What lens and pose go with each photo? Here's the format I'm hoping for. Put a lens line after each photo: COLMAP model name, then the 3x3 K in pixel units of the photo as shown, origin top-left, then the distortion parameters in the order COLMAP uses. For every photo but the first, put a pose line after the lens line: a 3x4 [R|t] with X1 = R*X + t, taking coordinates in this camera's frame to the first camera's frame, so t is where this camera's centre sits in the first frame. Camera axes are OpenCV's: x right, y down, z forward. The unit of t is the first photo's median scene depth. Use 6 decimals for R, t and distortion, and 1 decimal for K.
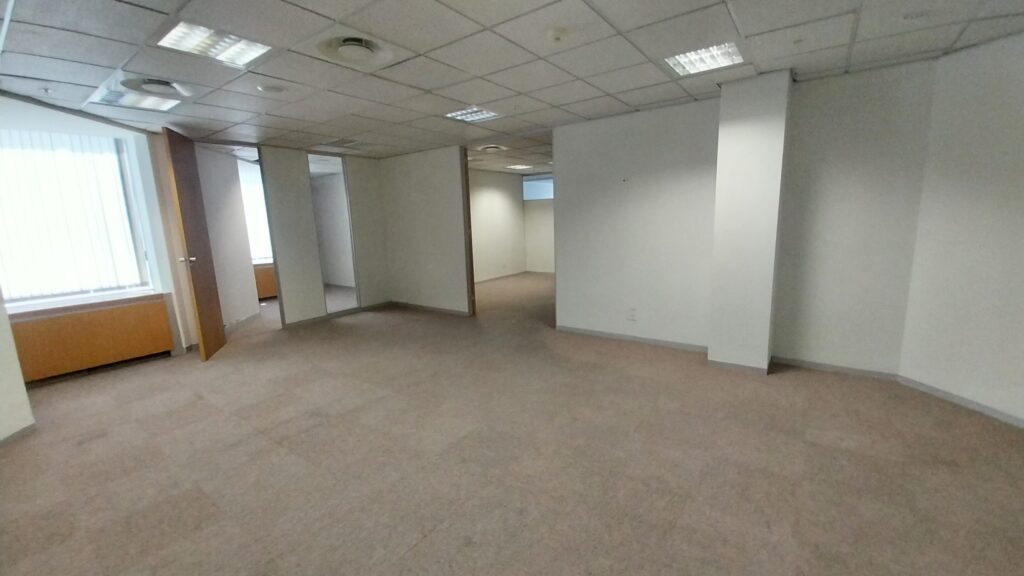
lens RADIAL K [[410.7, 0, 515.4], [0, 410.7, 288.1], [0, 0, 1]] dist [0.001967, -0.000241]
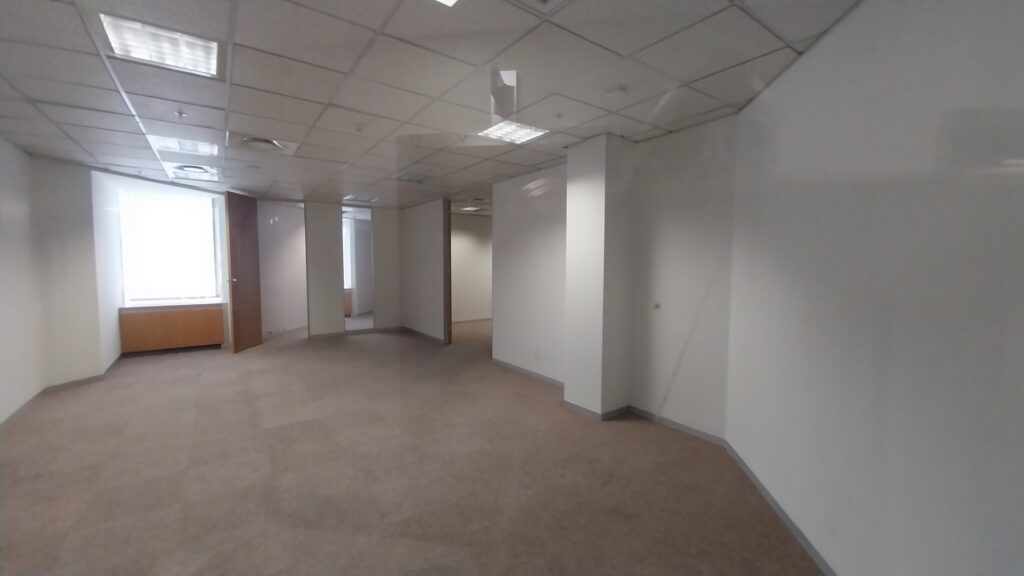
lens RADIAL K [[410.7, 0, 513.7], [0, 410.7, 290.4], [0, 0, 1]] dist [0.001967, -0.000241]
pose [[0.946782, 0.057739, -0.316655, 0.546385], [-0.086699, 0.993166, -0.078132, -0.008337], [0.309980, 0.101428, 0.945317, -0.045490]]
